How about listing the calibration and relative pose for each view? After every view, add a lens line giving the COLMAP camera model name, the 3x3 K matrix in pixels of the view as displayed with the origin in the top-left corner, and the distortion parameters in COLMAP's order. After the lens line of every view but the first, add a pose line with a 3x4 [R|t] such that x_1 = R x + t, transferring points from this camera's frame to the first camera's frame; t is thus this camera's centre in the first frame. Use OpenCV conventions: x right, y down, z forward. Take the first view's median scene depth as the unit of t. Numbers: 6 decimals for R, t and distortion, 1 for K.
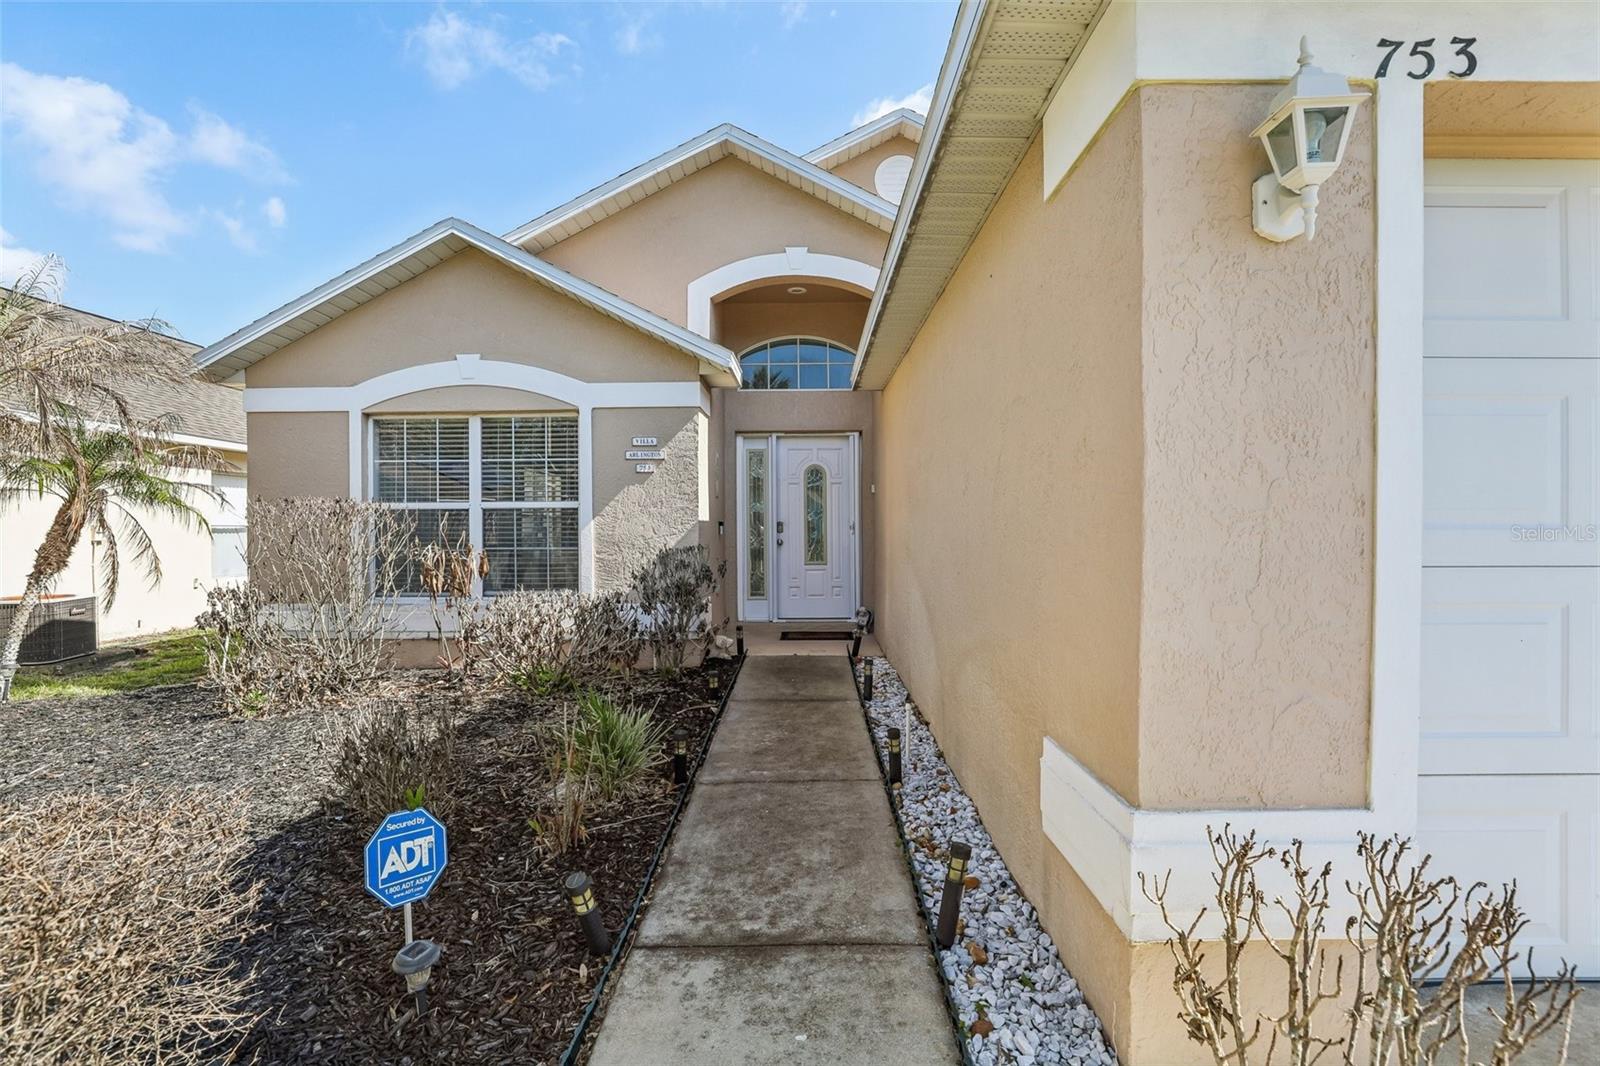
lens RADIAL K [[733.1, 0, 791.6], [0, 733.1, 534.9], [0, 0, 1]] dist [-0.045062, 0.012665]
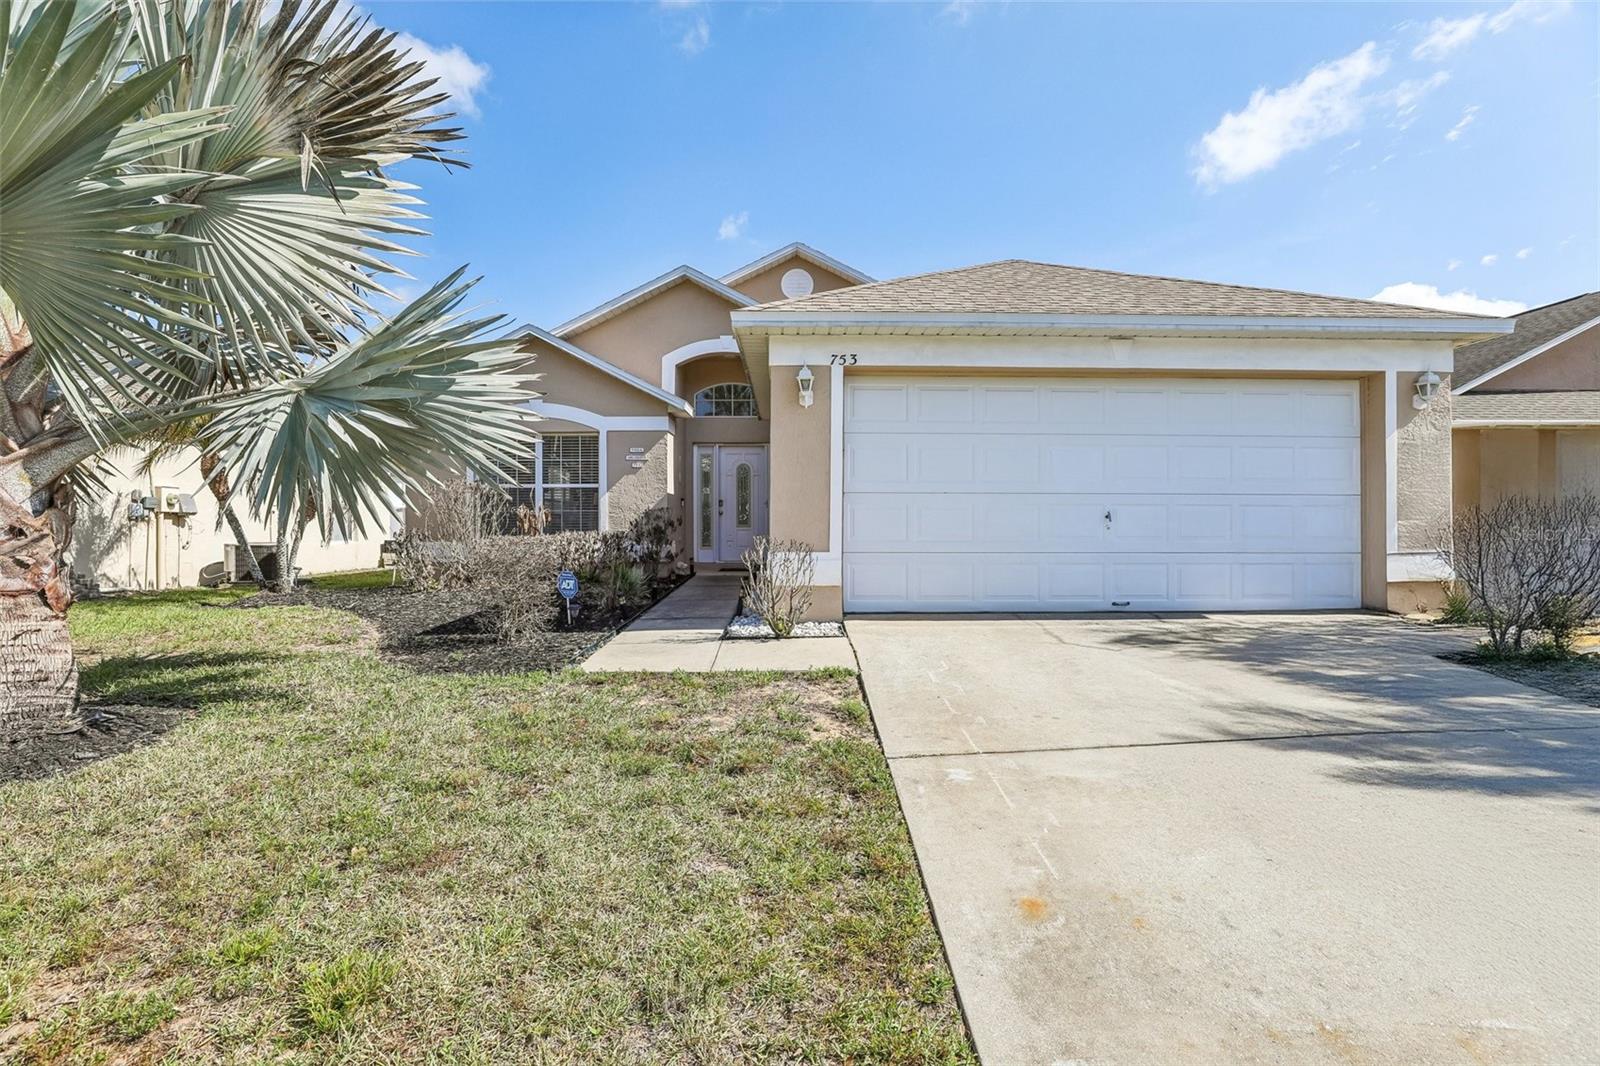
lens RADIAL K [[733.1, 0, 806.5], [0, 733.1, 526.6], [0, 0, 1]] dist [-0.045062, 0.012665]
pose [[0.998921, 0.001241, 0.046432, 0.126947], [-0.000651, 0.999919, -0.012721, 0.079712], [-0.046444, 0.012677, 0.998840, -0.778825]]
